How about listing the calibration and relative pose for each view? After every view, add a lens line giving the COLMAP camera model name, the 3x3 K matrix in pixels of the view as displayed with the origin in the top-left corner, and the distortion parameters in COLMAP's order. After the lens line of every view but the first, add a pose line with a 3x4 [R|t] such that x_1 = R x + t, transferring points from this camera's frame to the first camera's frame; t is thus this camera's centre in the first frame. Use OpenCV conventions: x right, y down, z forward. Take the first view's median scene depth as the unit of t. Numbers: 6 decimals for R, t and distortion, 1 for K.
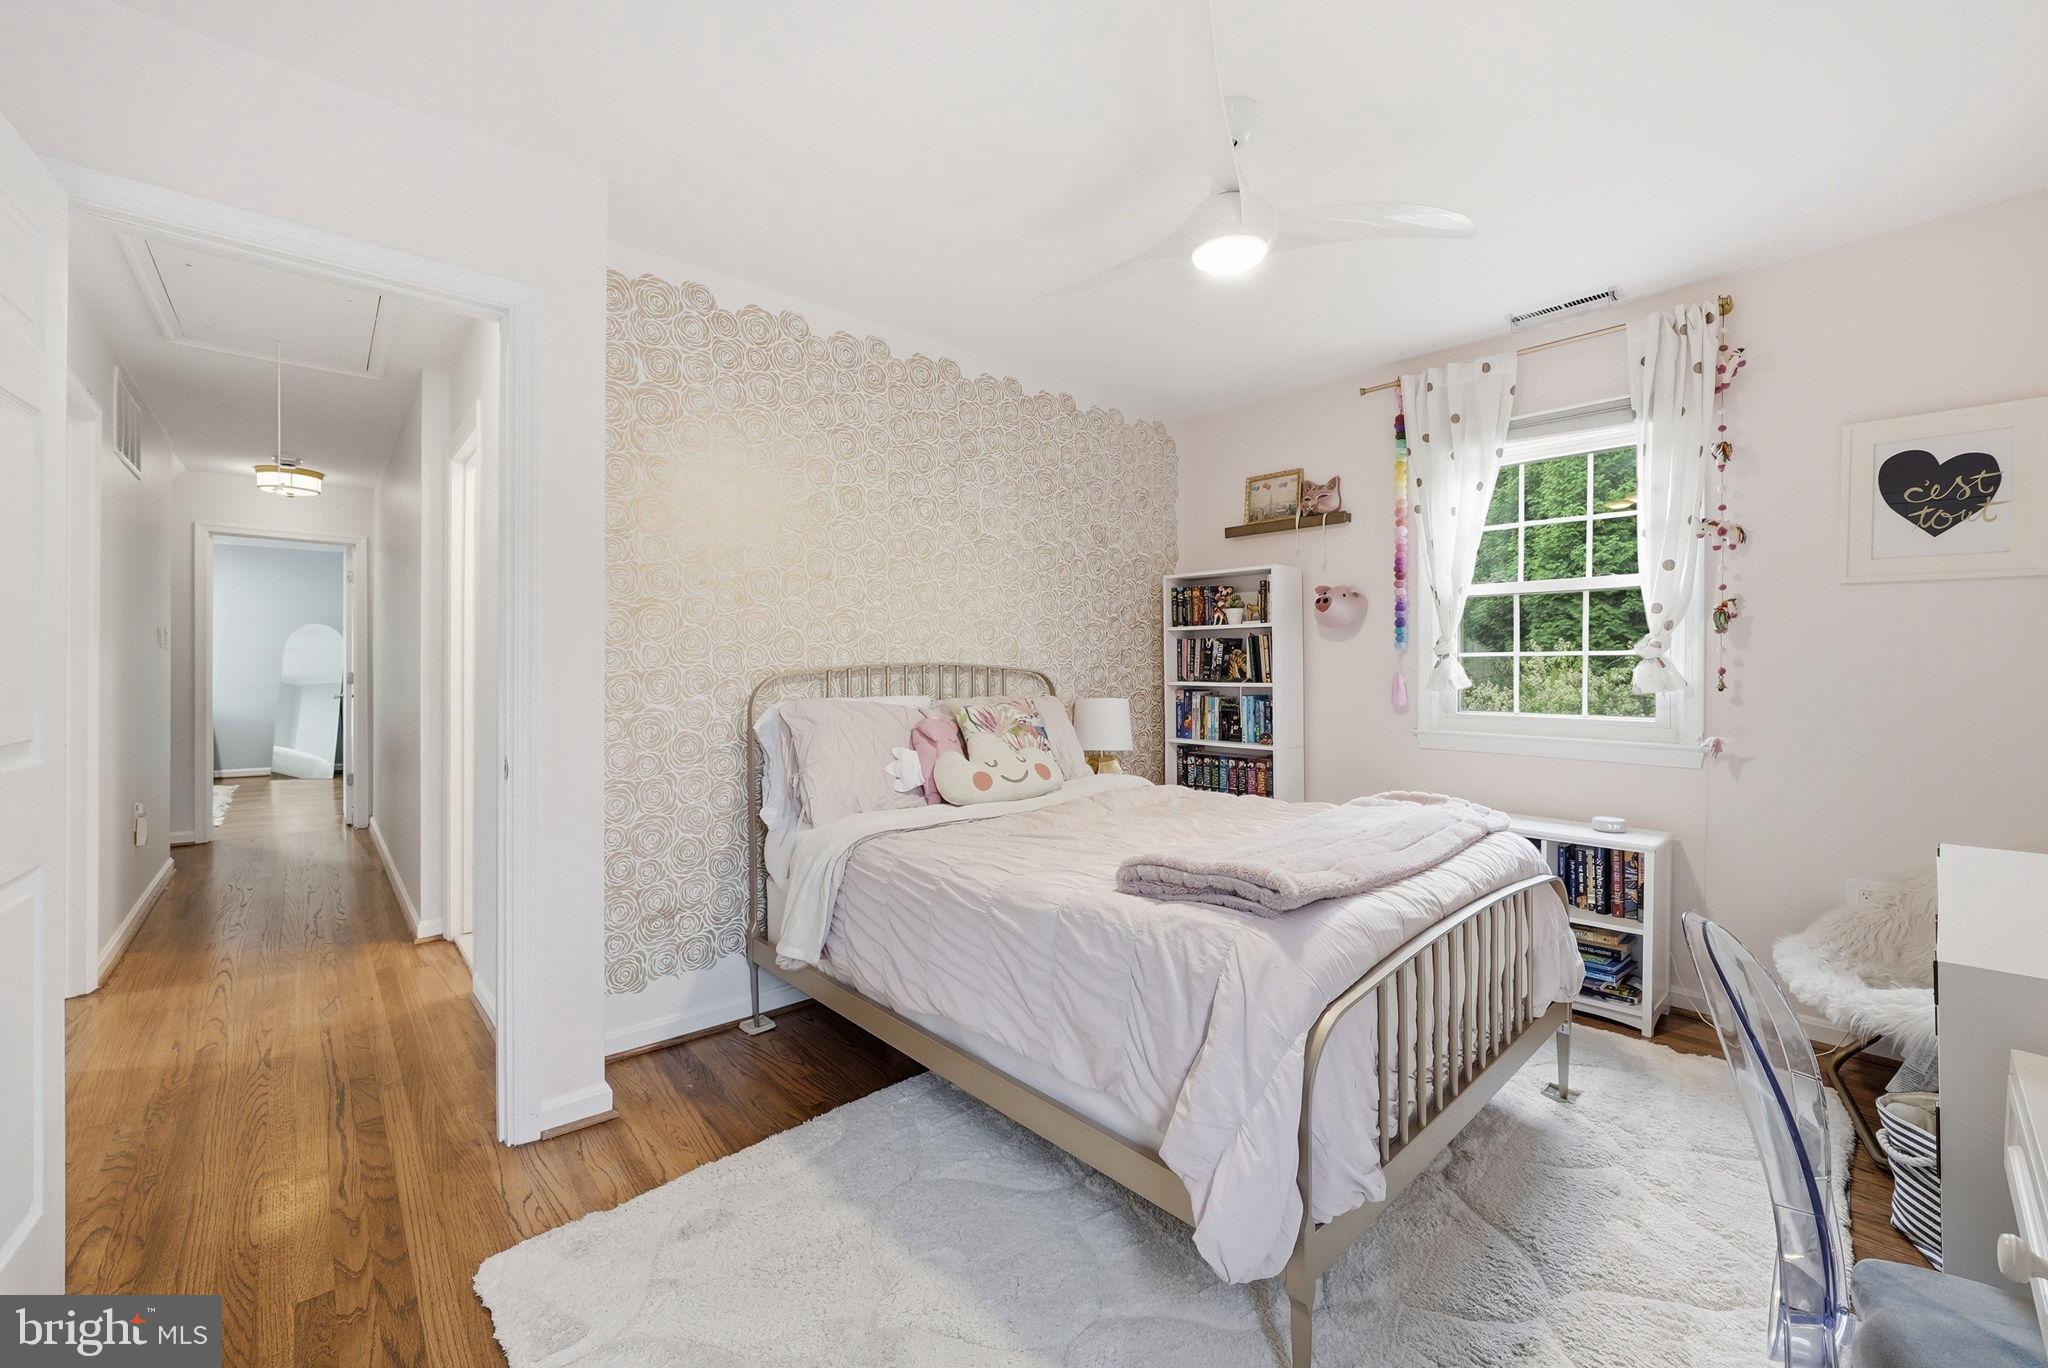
lens RADIAL K [[819.4, 0, 1029.5], [0, 819.4, 670.8], [0, 0, 1]] dist [-0.001200, -0.000101]
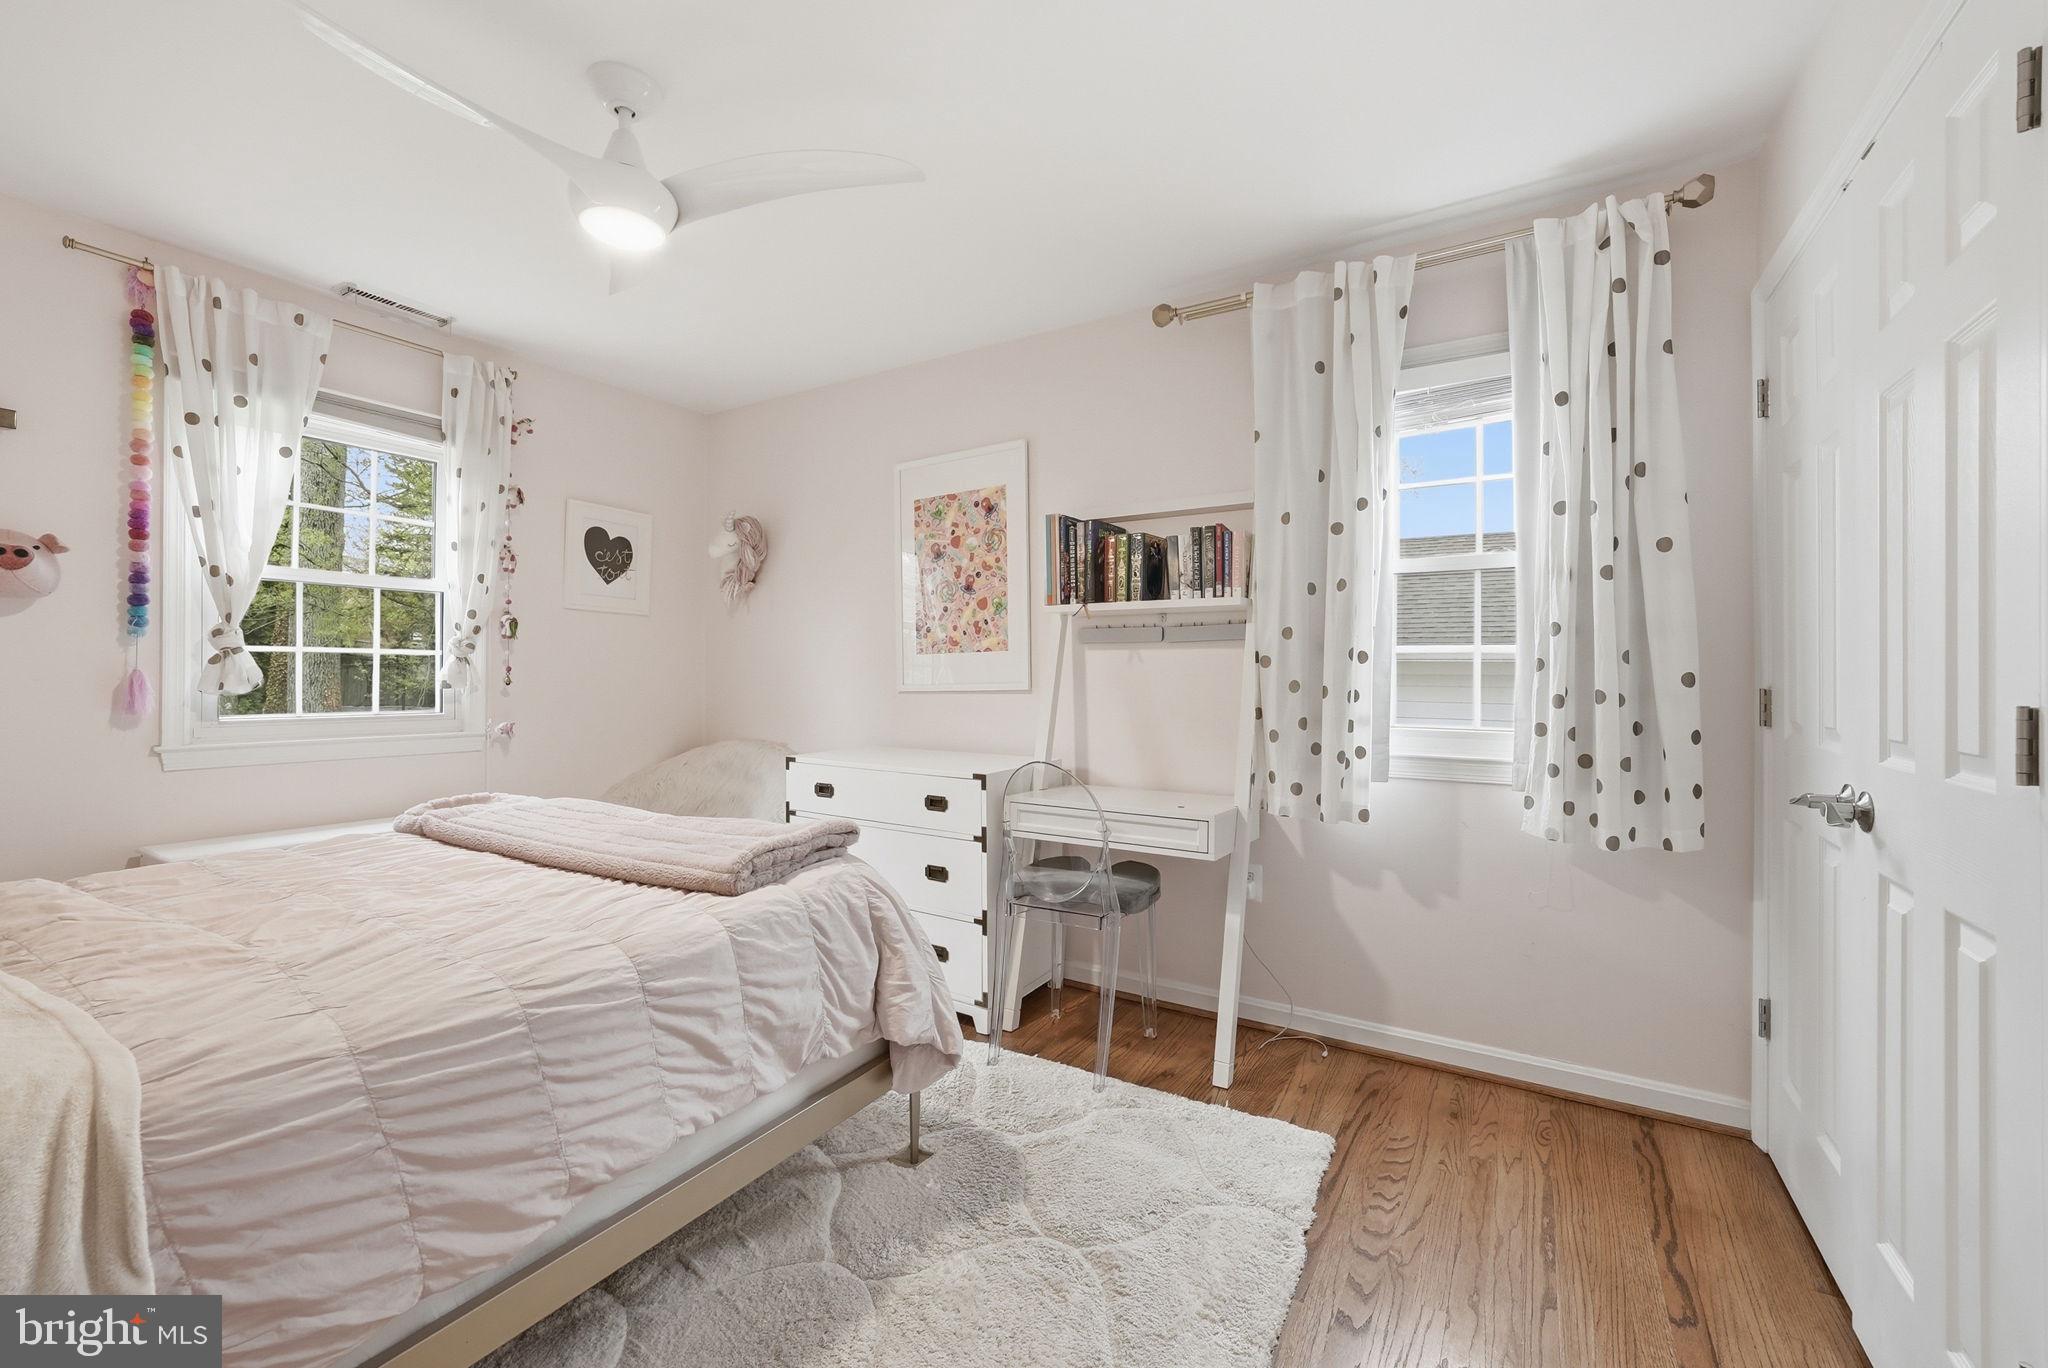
lens RADIAL K [[819.4, 0, 1029.5], [0, 819.4, 670.8], [0, 0, 1]] dist [-0.001200, -0.000101]
pose [[-0.275341, -0.002737, 0.961343, -0.497227], [-0.004695, 0.999988, 0.001502, -0.001859], [-0.961335, -0.004100, -0.275350, 0.497312]]
